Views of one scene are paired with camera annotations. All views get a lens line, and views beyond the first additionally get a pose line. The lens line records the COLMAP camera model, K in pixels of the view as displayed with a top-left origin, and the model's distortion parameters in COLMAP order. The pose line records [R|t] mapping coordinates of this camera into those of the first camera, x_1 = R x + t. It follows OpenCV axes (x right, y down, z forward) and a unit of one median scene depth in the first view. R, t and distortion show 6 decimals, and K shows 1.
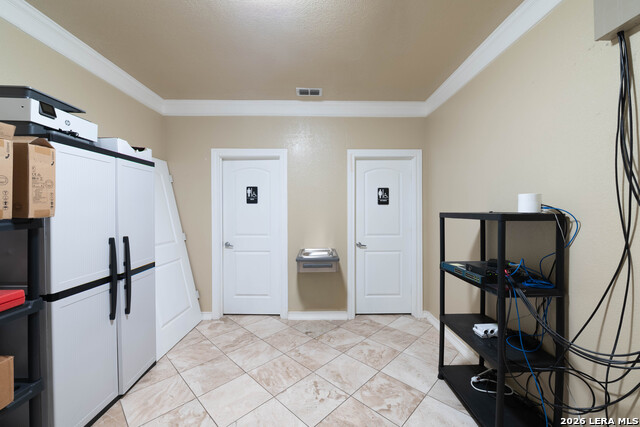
lens RADIAL K [[252.9, 0, 320.9], [0, 252.9, 212.9], [0, 0, 1]] dist [-0.005129, -0.000991]
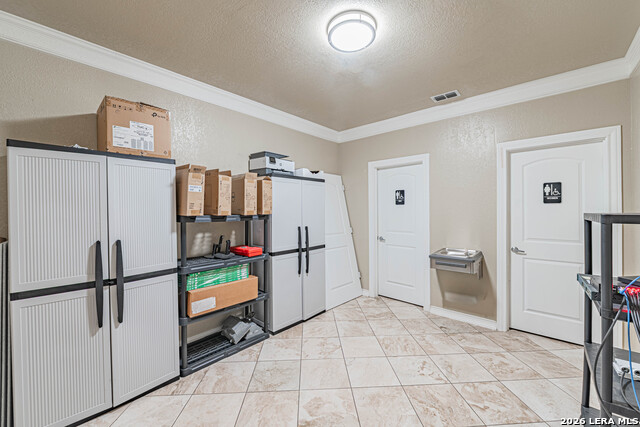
lens RADIAL K [[252.9, 0, 323.5], [0, 252.9, 214.7], [0, 0, 1]] dist [-0.005129, -0.000991]
pose [[0.736211, 0.009516, -0.676685, 0.298494], [-0.004899, 0.999950, 0.008732, 0.000659], [0.676734, -0.003113, 0.736221, -0.106059]]
